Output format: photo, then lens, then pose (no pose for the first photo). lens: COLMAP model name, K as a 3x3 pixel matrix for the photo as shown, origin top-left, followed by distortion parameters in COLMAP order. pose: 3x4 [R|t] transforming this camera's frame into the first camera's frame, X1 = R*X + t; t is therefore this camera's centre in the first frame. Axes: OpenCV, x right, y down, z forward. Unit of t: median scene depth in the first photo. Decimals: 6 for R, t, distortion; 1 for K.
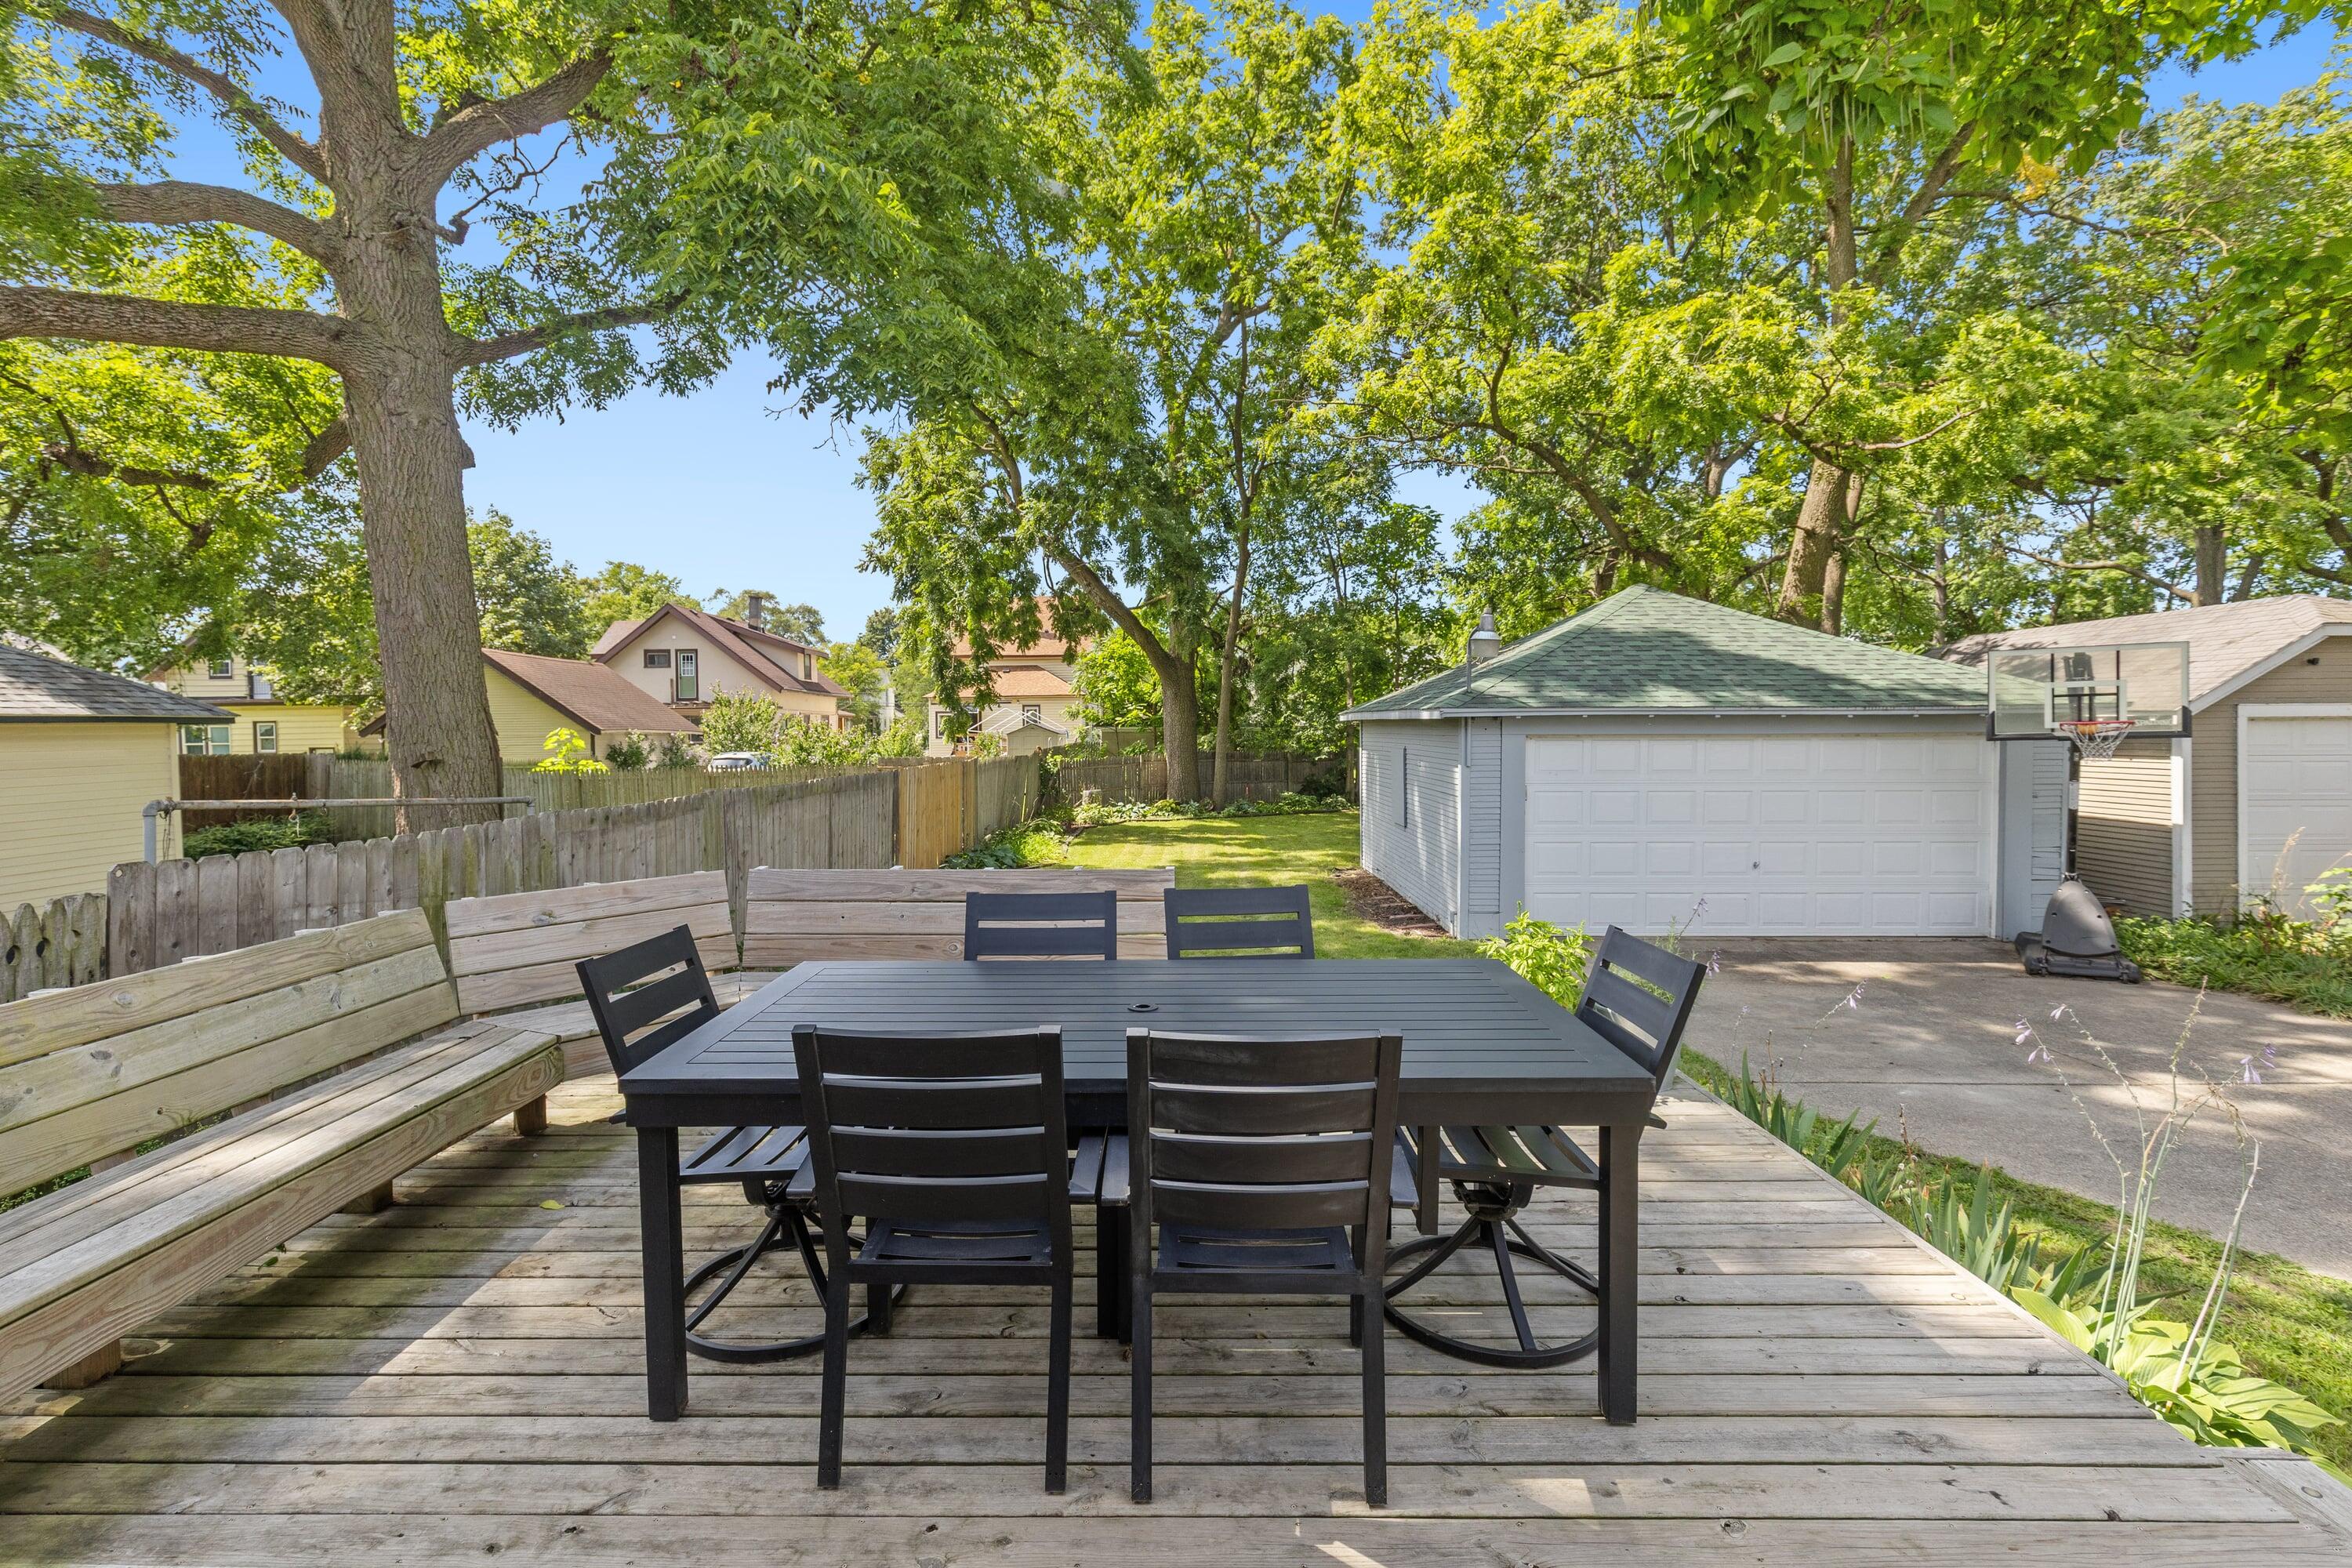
lens RADIAL K [[1060.9, 0, 1151.8], [0, 1060.9, 753.6], [0, 0, 1]] dist [-0.004862, 0.001288]
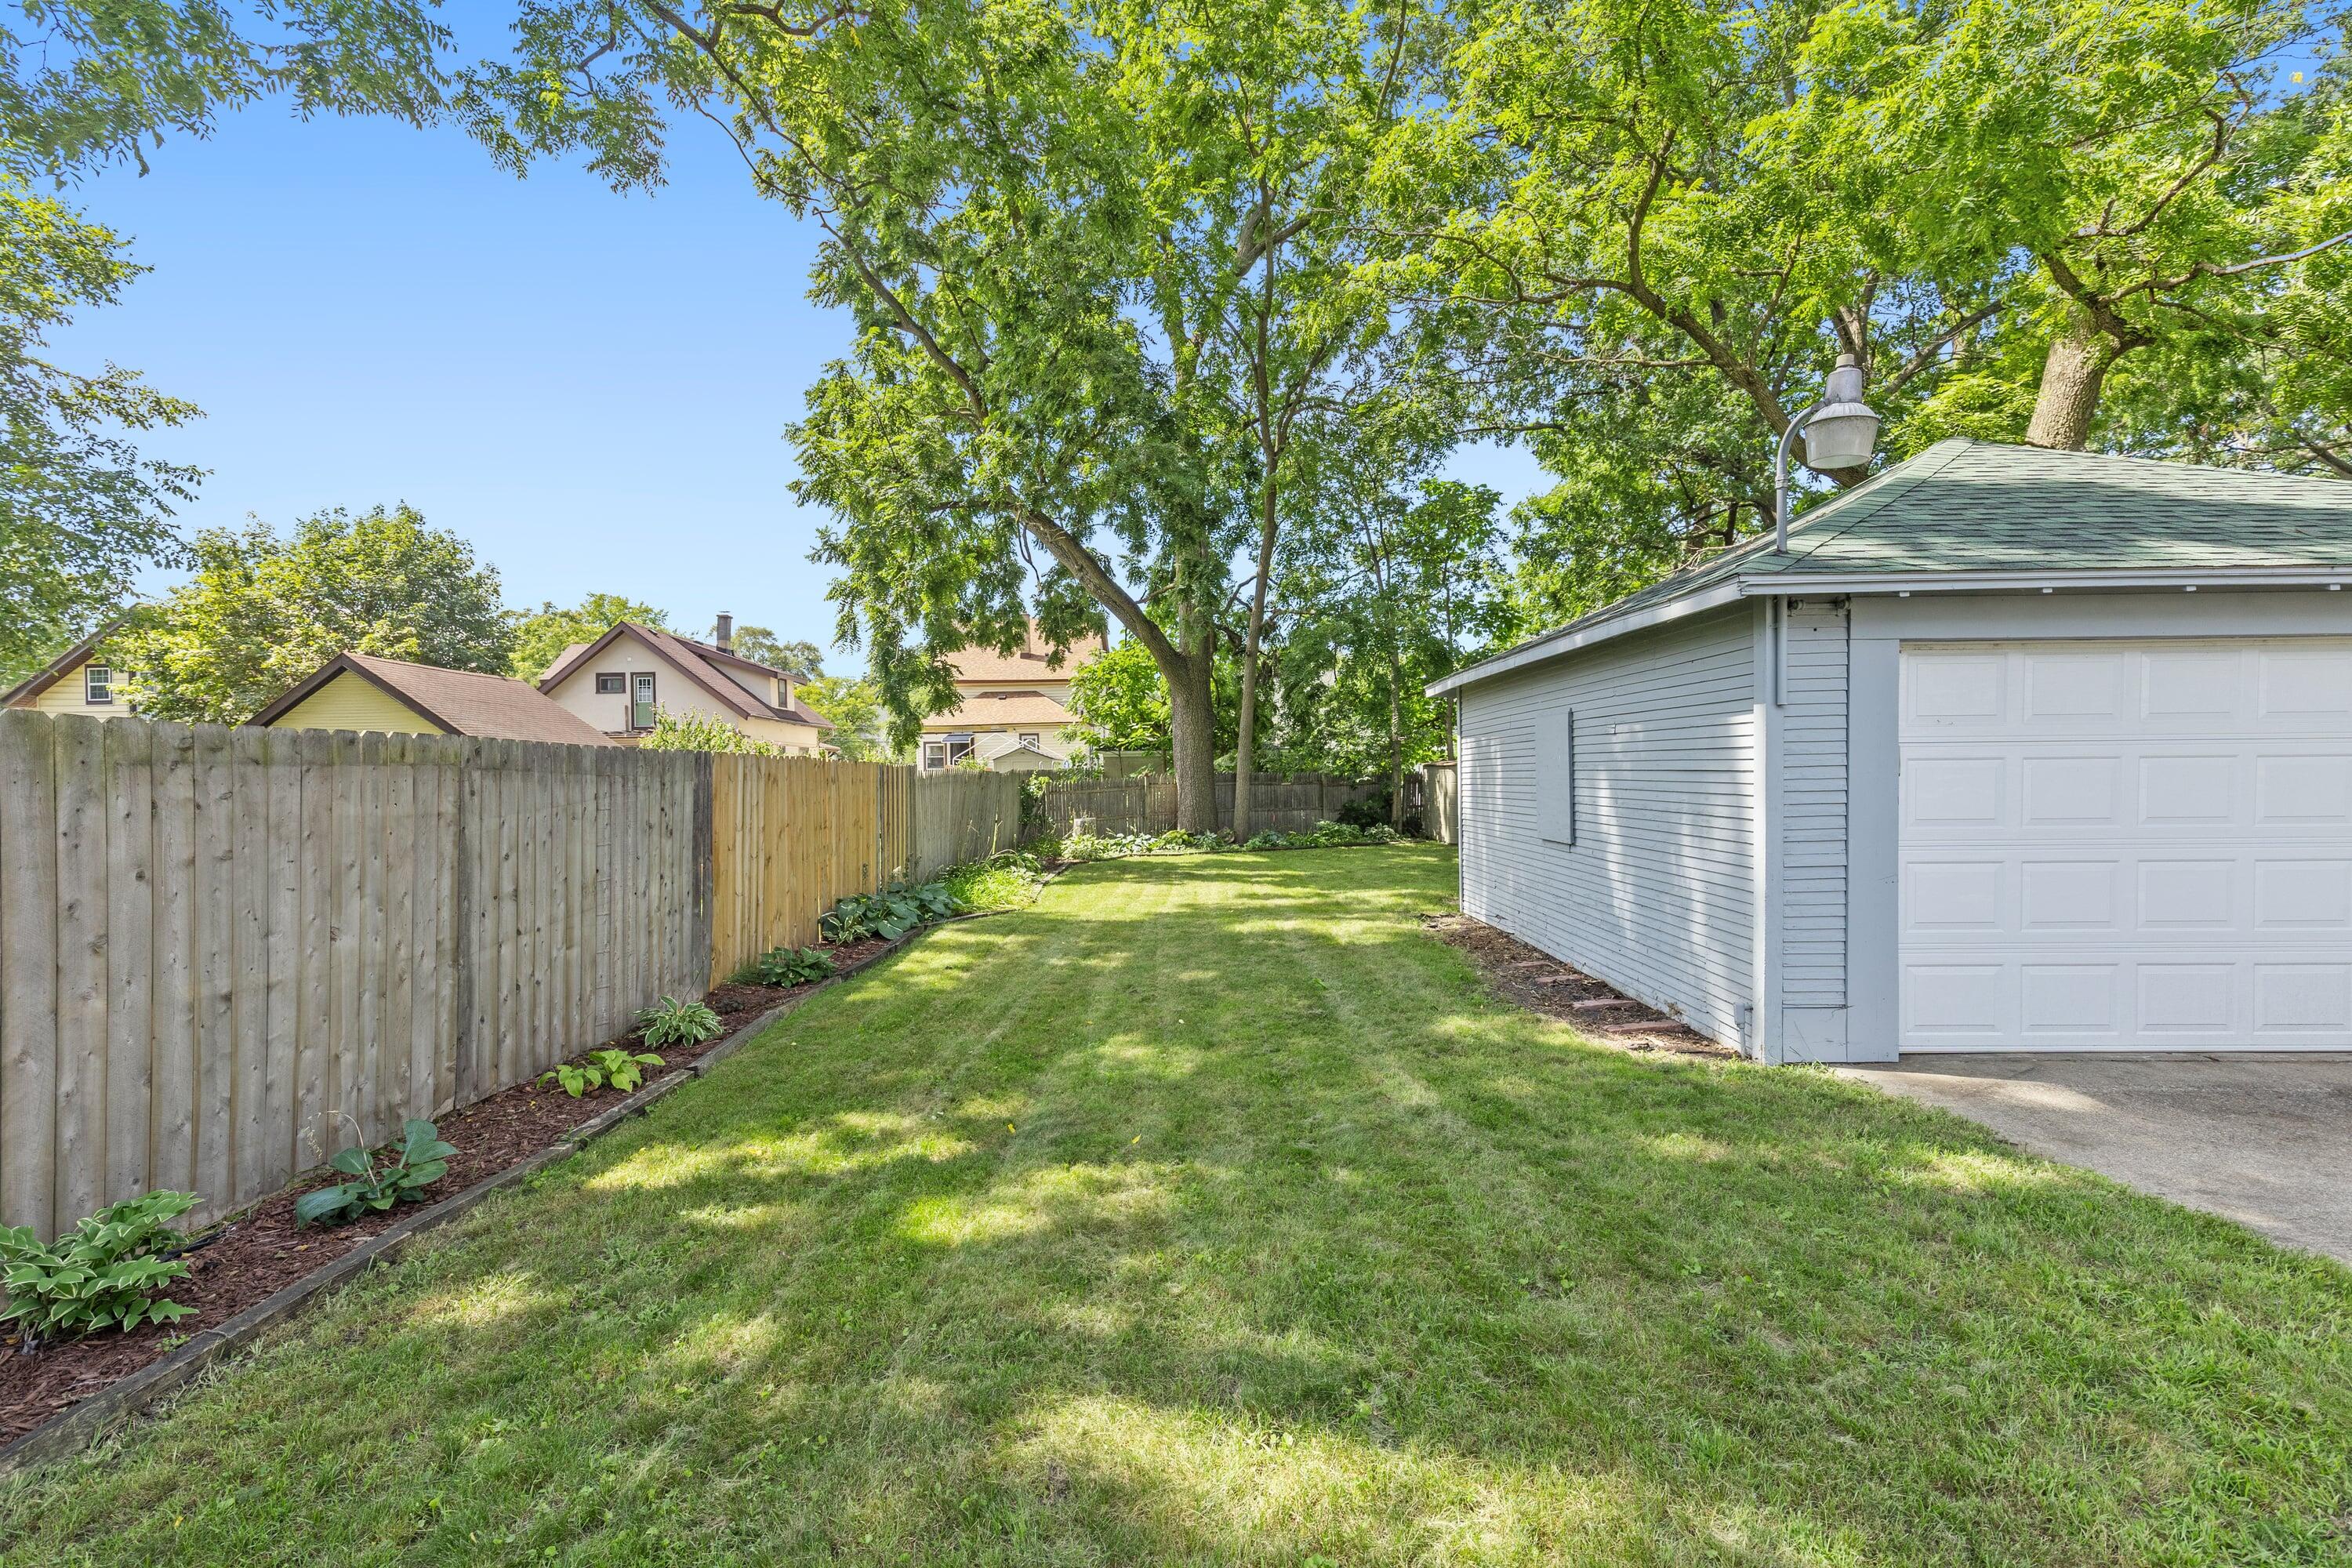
lens RADIAL K [[1060.9, 0, 1165.4], [0, 1060.9, 788.3], [0, 0, 1]] dist [-0.004862, 0.001288]
pose [[0.999980, -0.006298, -0.000209, 0.006977], [0.006296, 0.999941, -0.008796, 0.021595], [0.000264, 0.008795, 0.999961, 0.213501]]
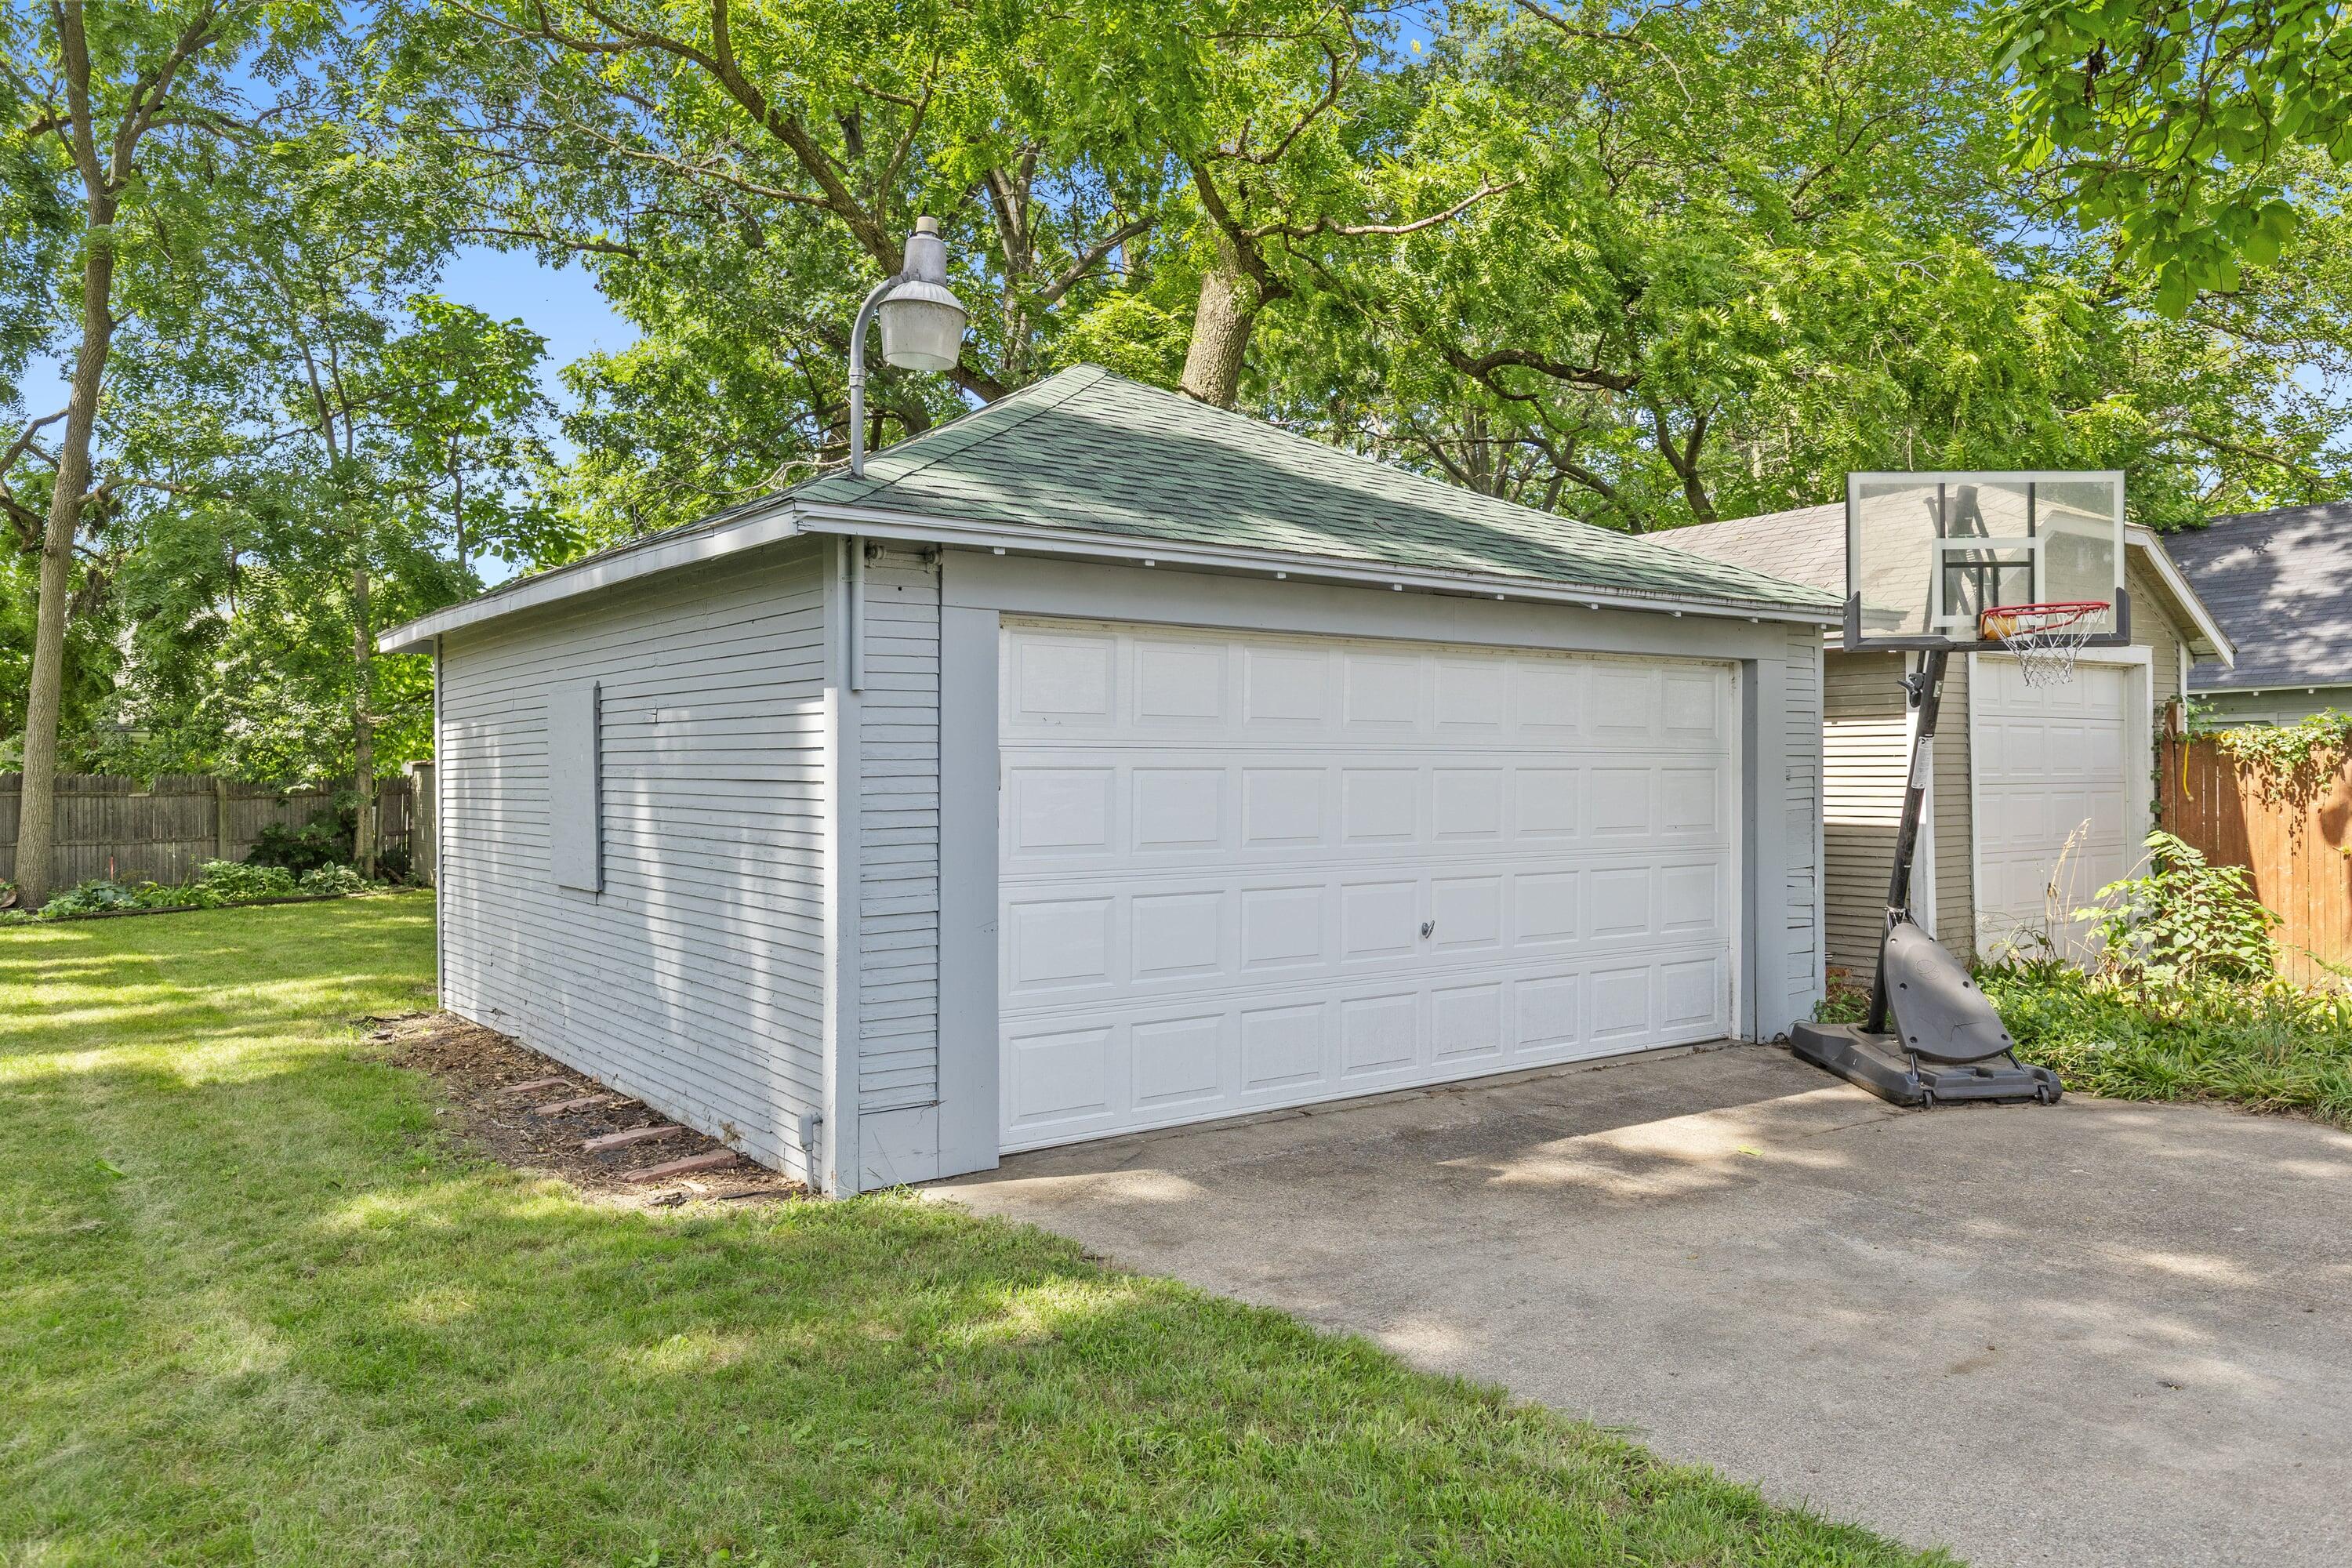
lens RADIAL K [[1608.9, 0, 1177.6], [0, 1608.9, 783.4], [0, 0, 1]] dist [0.034627, -0.013534]
pose [[0.786253, -0.001080, 0.617903, 0.022883], [0.011926, 0.999839, -0.013428, 0.020881], [-0.617789, 0.017927, 0.786139, 0.215943]]
